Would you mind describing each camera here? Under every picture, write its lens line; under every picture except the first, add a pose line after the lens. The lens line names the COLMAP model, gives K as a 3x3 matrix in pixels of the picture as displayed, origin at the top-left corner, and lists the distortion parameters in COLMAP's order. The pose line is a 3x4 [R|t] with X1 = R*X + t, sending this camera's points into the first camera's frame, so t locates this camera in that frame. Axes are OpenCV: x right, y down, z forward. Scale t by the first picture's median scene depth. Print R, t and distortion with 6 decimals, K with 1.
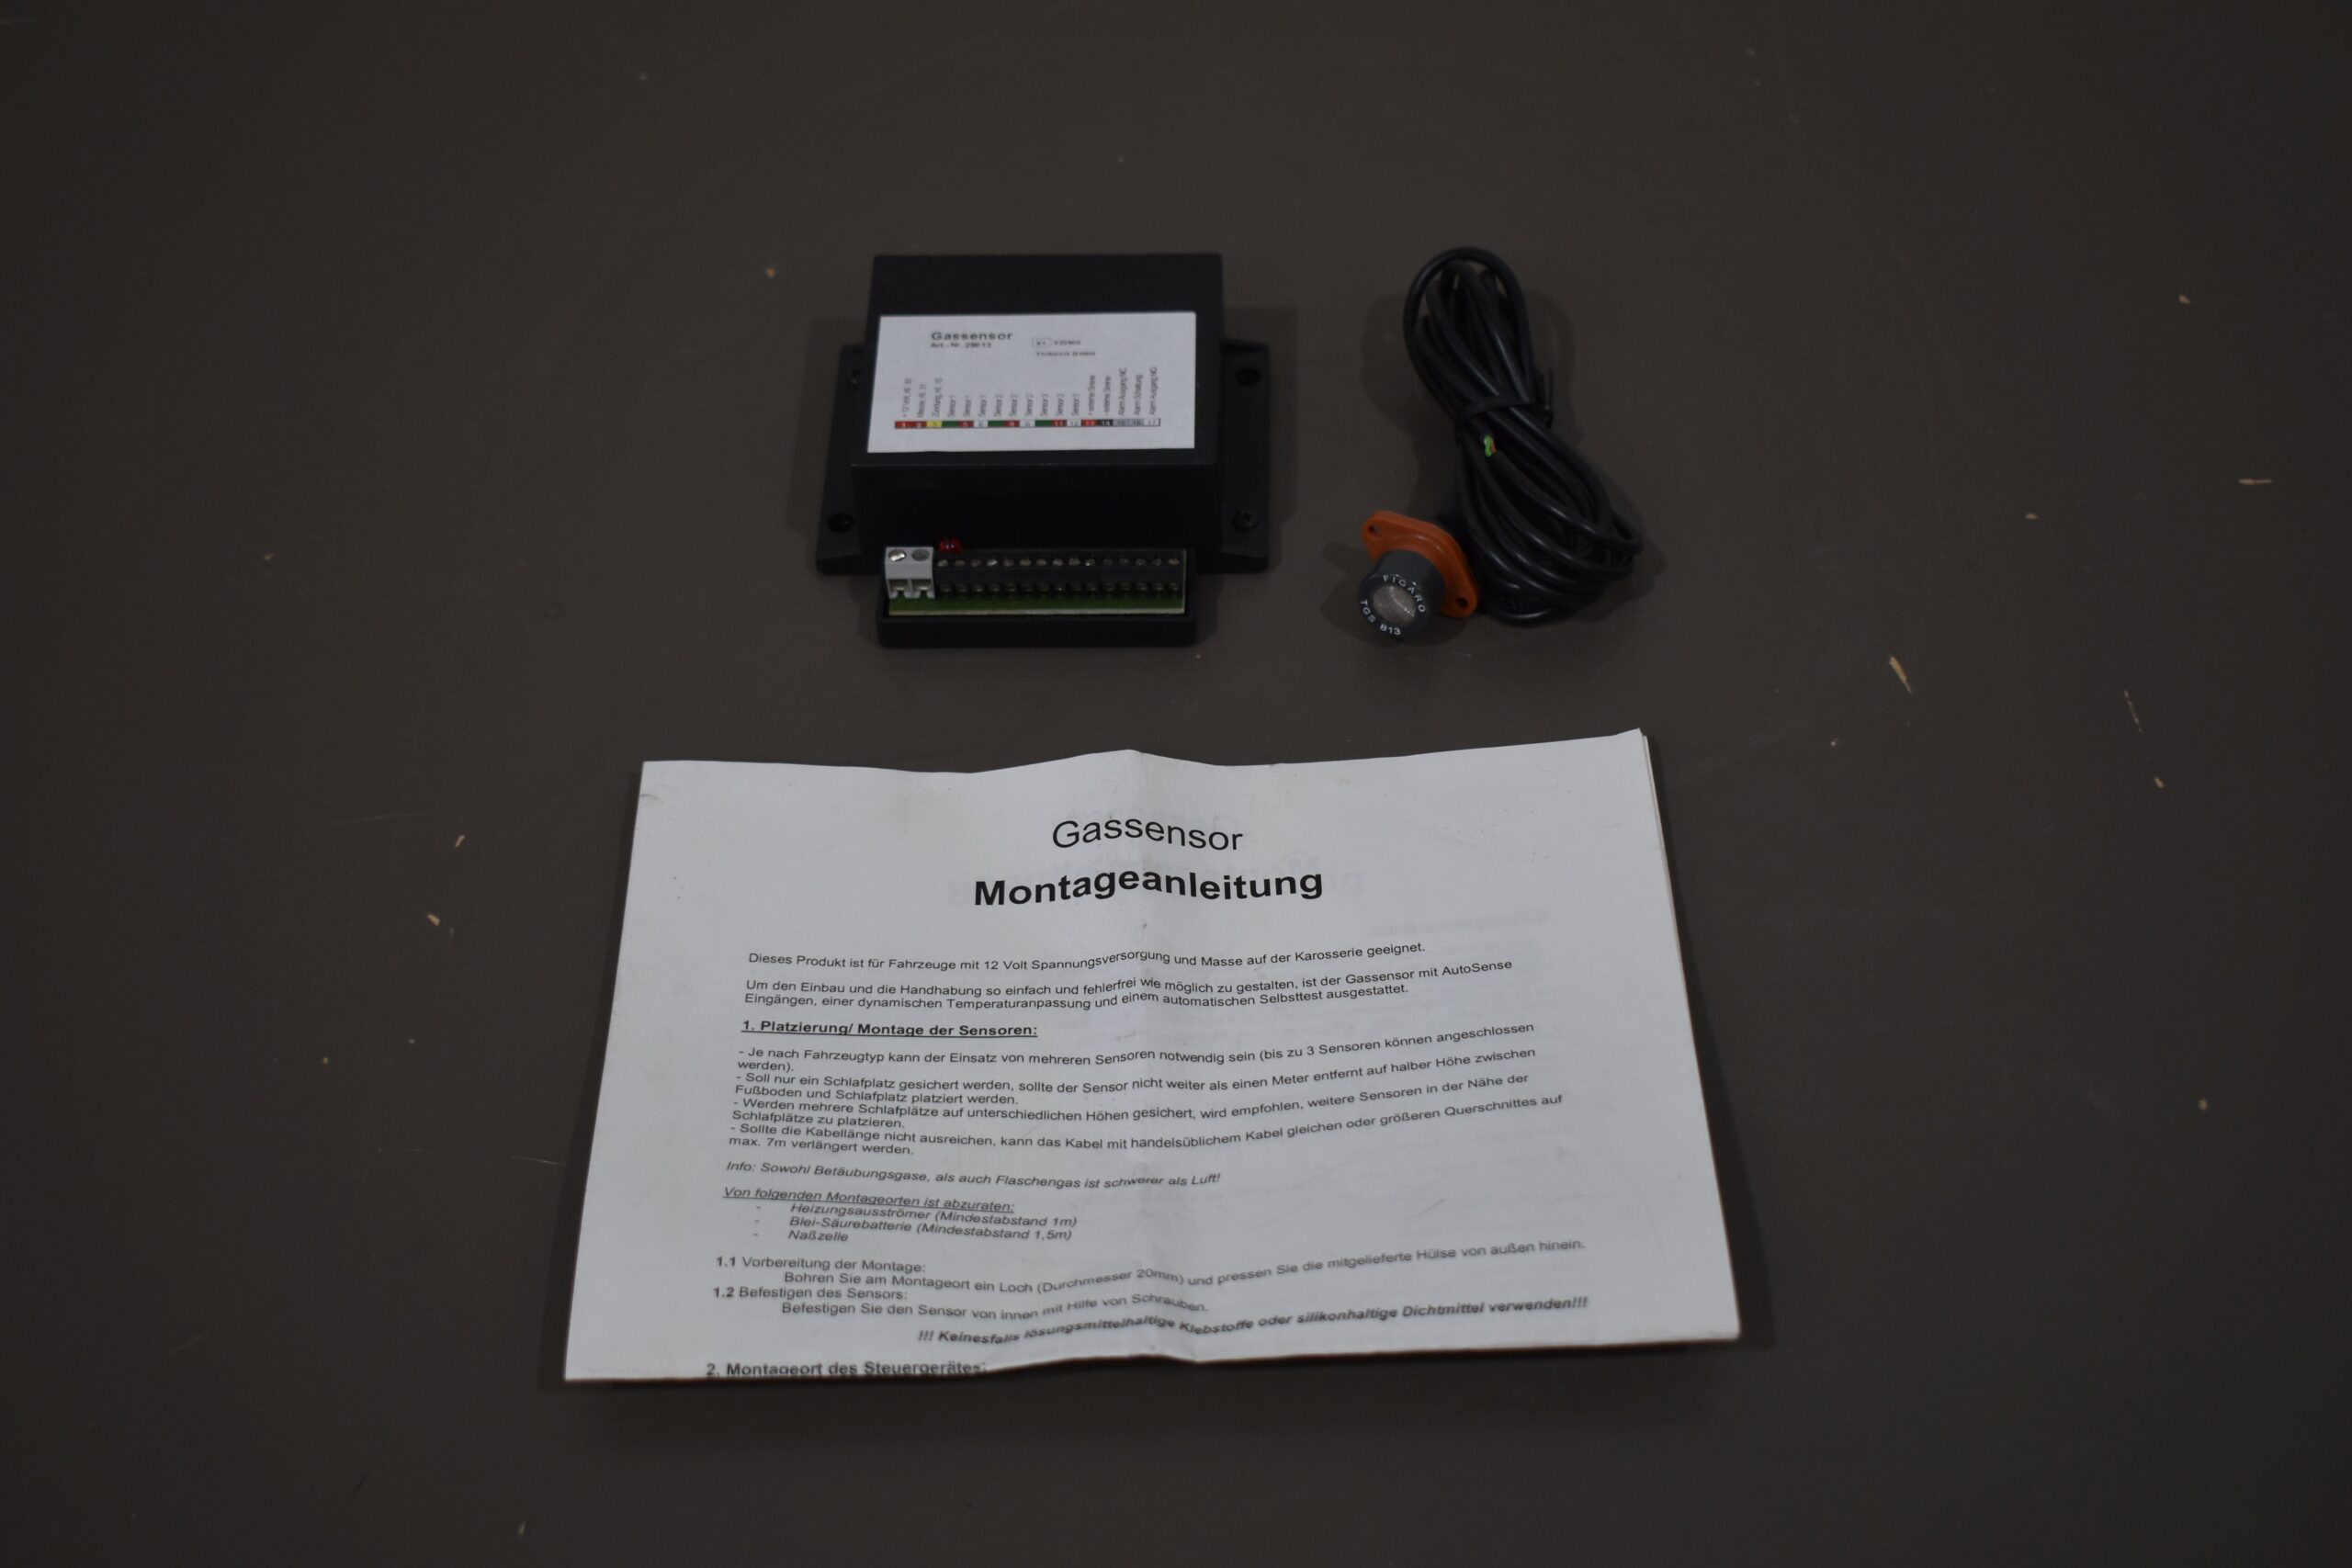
lens RADIAL K [[3302.5, 0, 1170.4], [0, 3302.5, 779.6], [0, 0, 1]] dist [-0.002662, 0.000000]
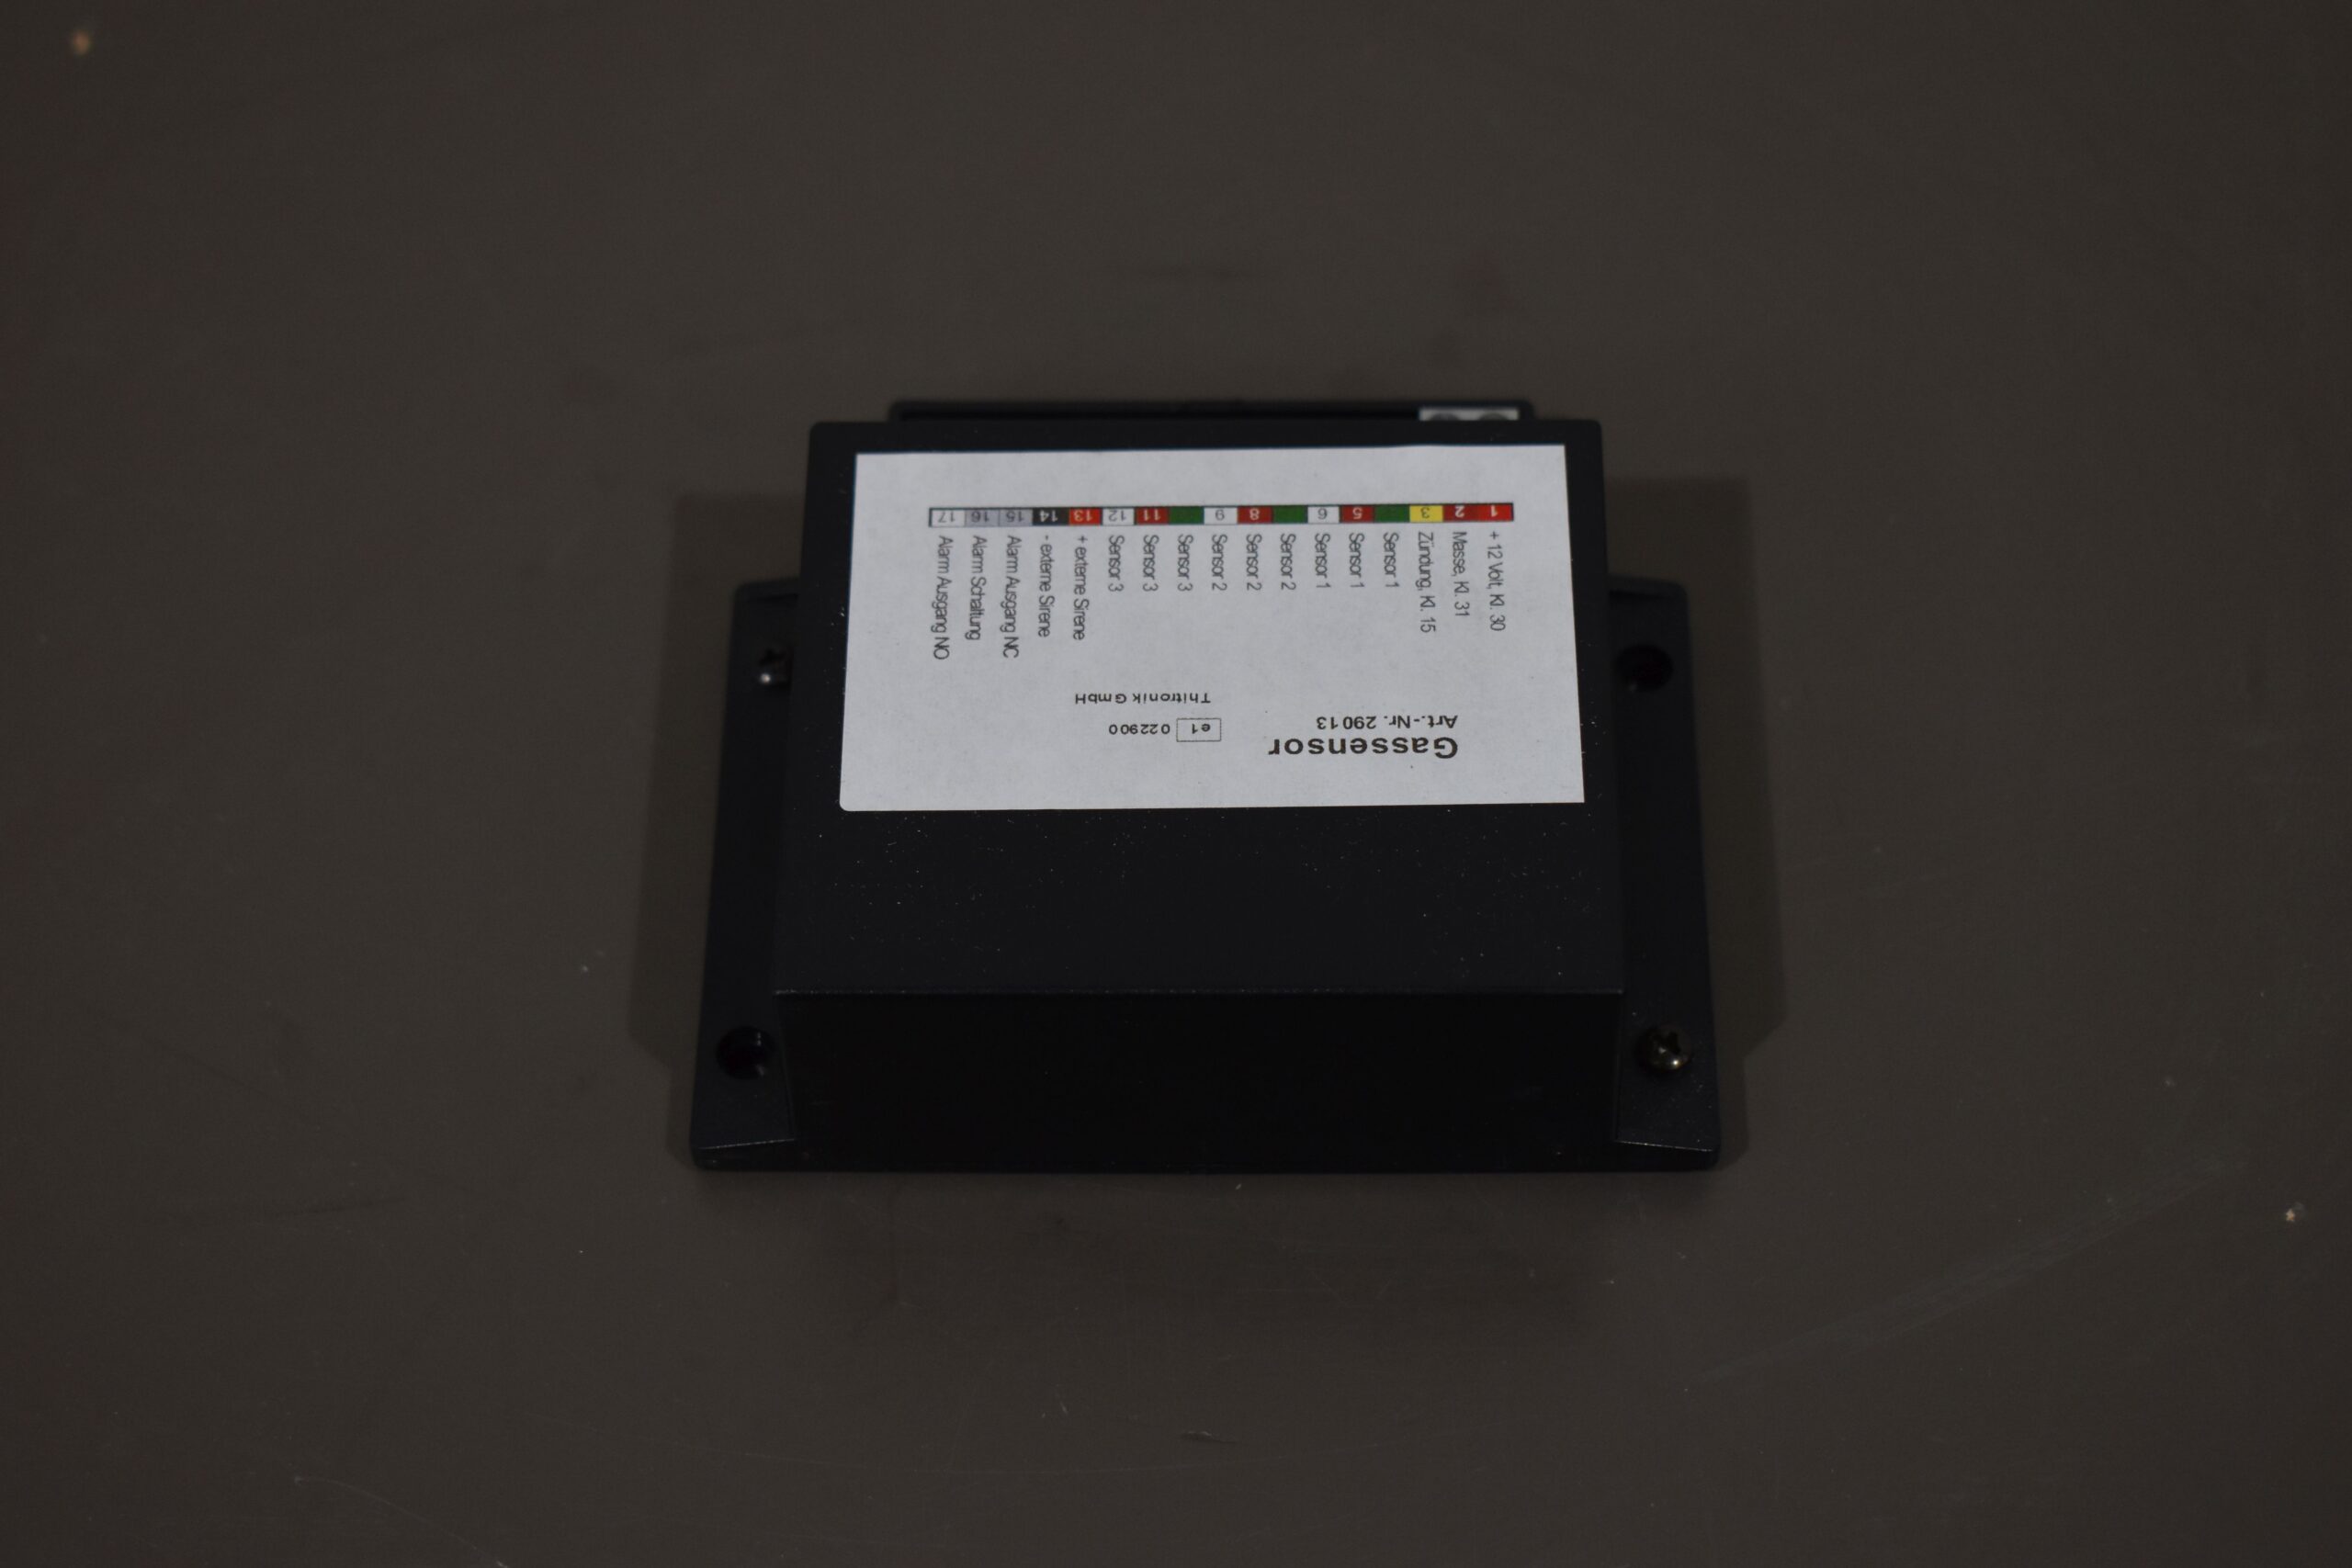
lens RADIAL K [[4648.0, 0, 1167.7], [0, 4648.0, 782.0], [0, 0, 1]] dist [0.017017, 0.000000]
pose [[-0.998435, 0.037977, 0.041051, -0.064353], [0.027763, -0.300597, 0.953347, -0.770575], [0.048545, 0.952995, 0.299072, 0.891103]]
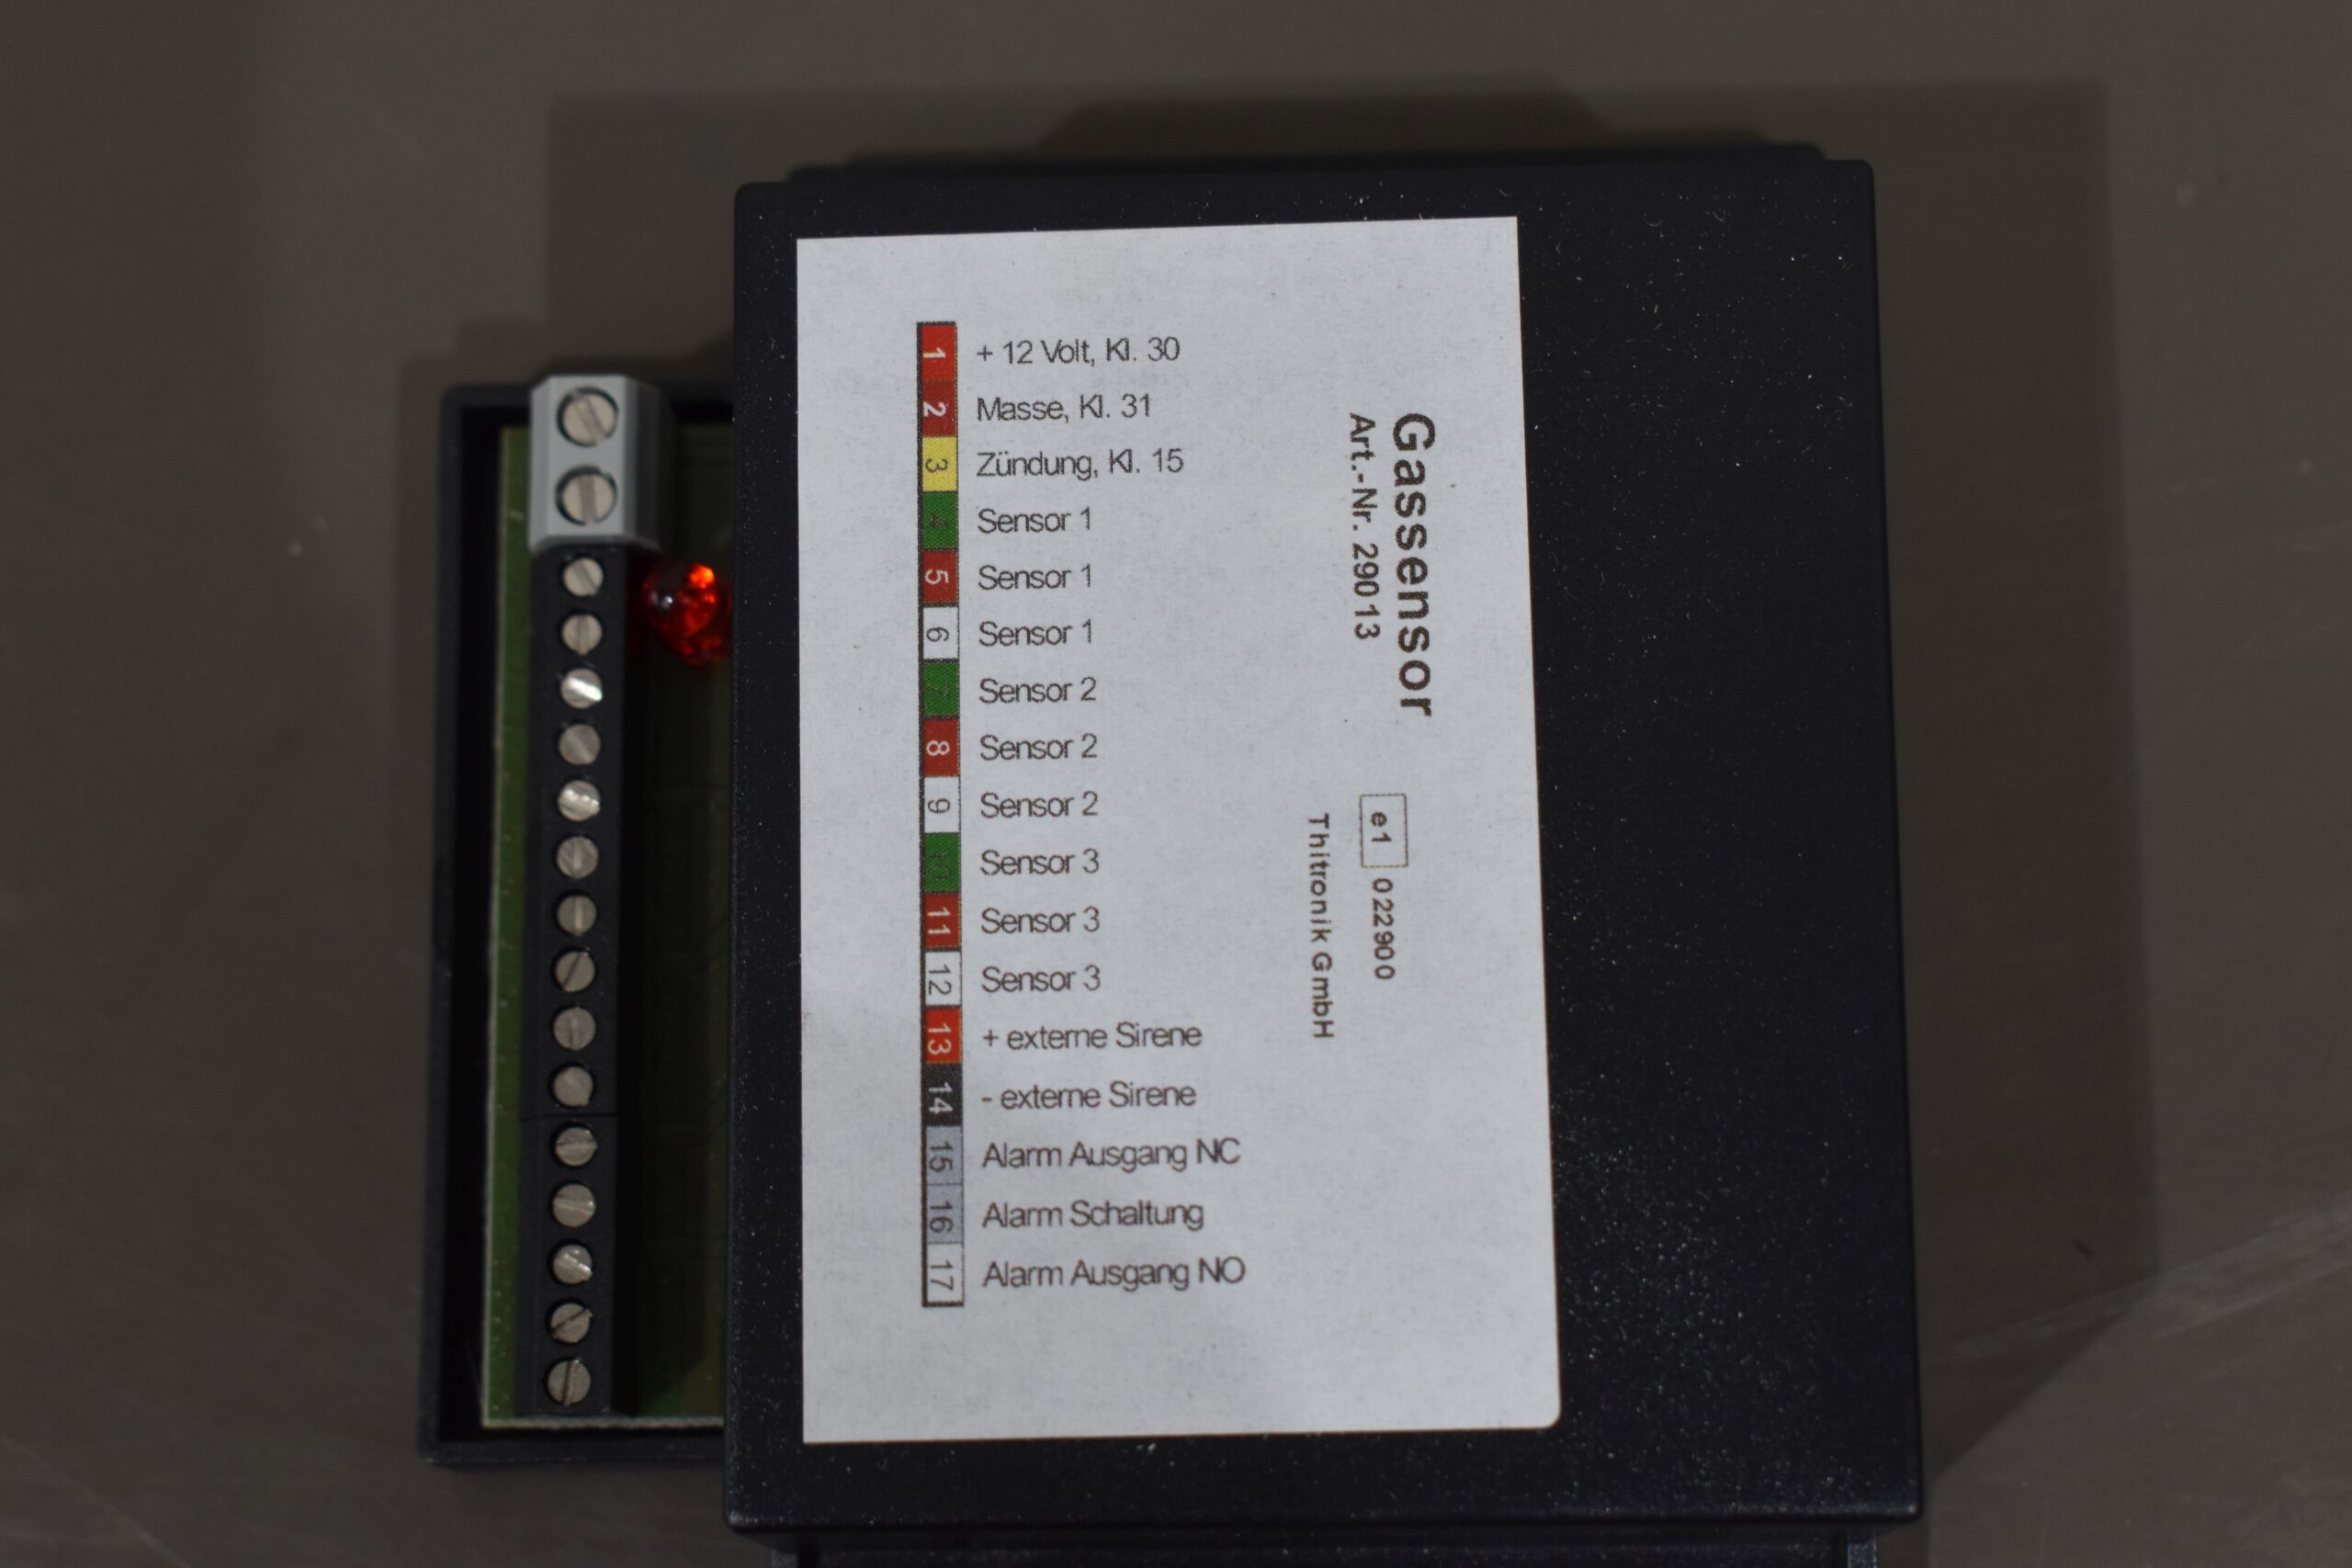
lens RADIAL K [[4648.0, 0, 1165.2], [0, 4648.0, 777.5], [0, 0, 1]] dist [0.017017, 0.000000]
pose [[0.032835, 0.987100, -0.156703, 0.014456], [-0.751531, 0.127744, 0.647211, -0.384316], [0.658880, 0.096516, 0.746031, 0.774436]]
